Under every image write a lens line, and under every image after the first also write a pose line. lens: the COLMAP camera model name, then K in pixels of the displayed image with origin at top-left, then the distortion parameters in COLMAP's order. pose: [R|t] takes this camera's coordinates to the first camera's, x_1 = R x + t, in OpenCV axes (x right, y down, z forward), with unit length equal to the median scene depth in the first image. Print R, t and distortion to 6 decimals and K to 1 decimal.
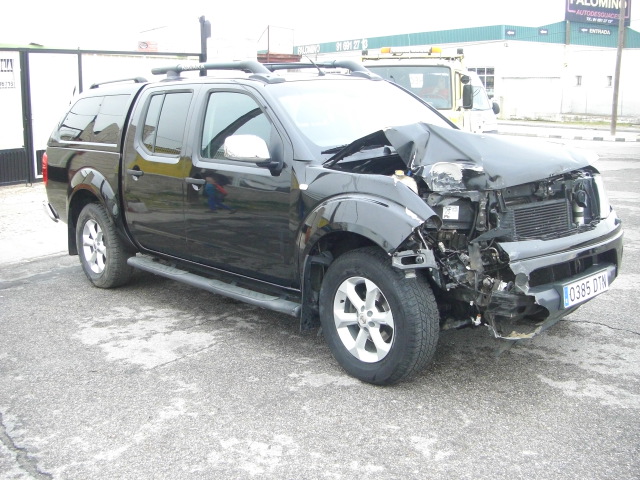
lens RADIAL K [[716.8, 0, 320.0], [0, 716.8, 240.0], [0, 0, 1]] dist [-0.164766, 0.045319]
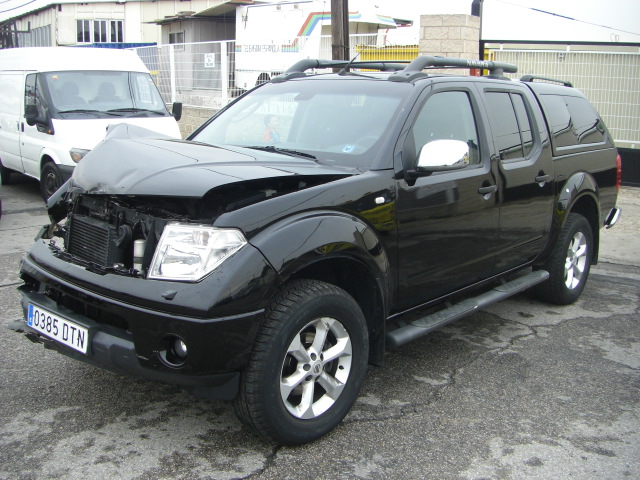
lens RADIAL K [[716.8, 0, 320.0], [0, 716.8, 240.0], [0, 0, 1]] dist [-0.164766, 0.045319]
pose [[0.105535, 0.213312, -0.971267, 1.114899], [-0.210569, 0.959367, 0.187818, -0.236645], [0.971866, 0.184697, 0.146164, 1.072266]]
